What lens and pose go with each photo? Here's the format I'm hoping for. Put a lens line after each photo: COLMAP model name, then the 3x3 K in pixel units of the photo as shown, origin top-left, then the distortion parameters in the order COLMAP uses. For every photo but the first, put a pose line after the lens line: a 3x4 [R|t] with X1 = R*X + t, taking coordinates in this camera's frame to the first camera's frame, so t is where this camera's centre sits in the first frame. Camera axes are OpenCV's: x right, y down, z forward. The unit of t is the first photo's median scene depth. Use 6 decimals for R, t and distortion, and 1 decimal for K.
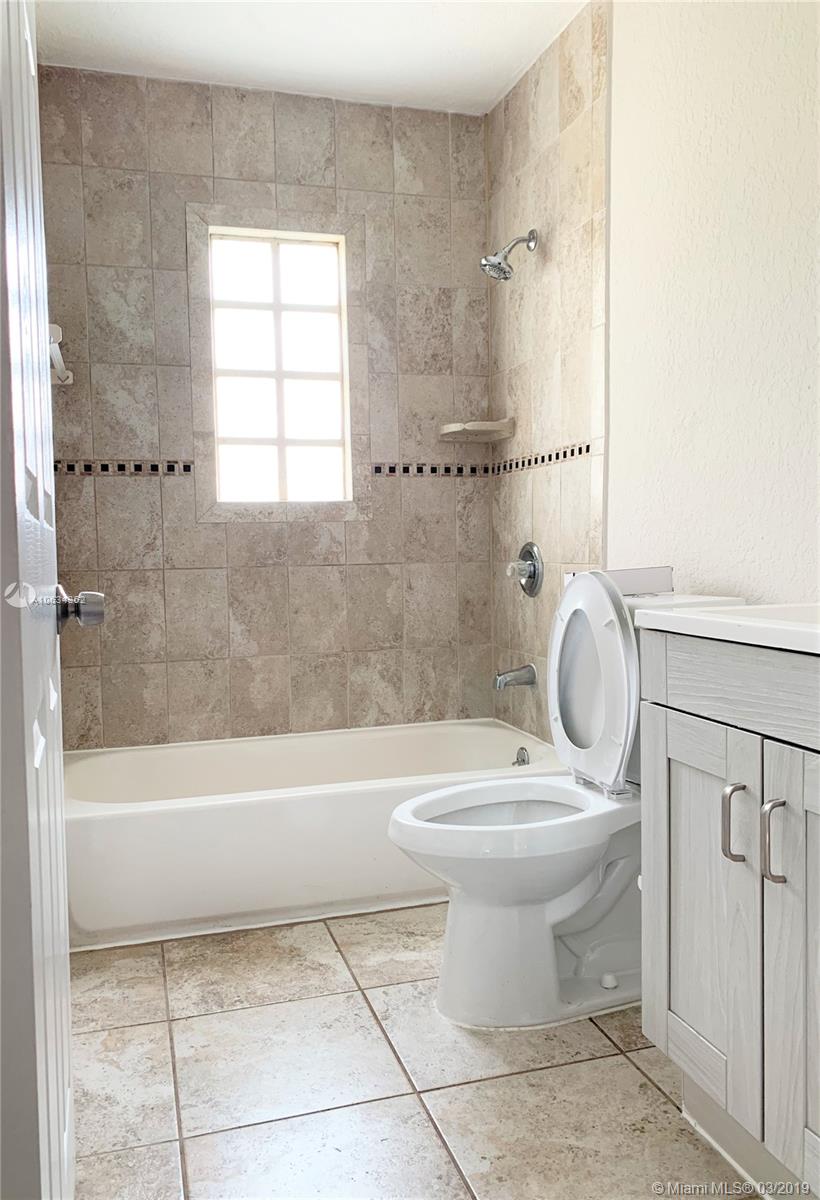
lens RADIAL K [[944.6, 0, 404.4], [0, 944.6, 593.3], [0, 0, 1]] dist [0.010631, -0.022034]
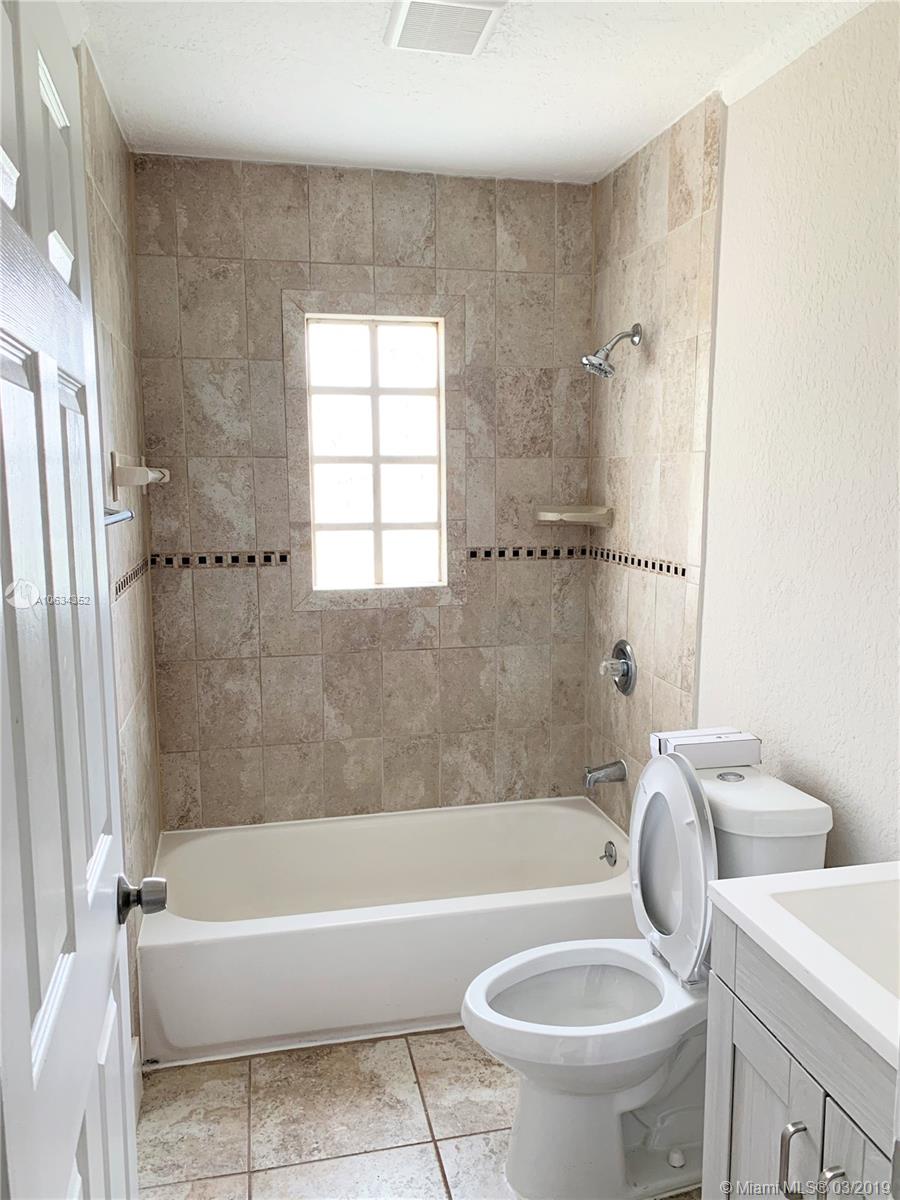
lens RADIAL K [[924.9, 0, 459.8], [0, 924.9, 597.6], [0, 0, 1]] dist [0.028358, -0.039039]
pose [[0.997688, 0.024180, -0.063516, 0.021801], [-0.018921, 0.996442, 0.082131, -0.176157], [0.065276, -0.080740, 0.994595, 0.027360]]
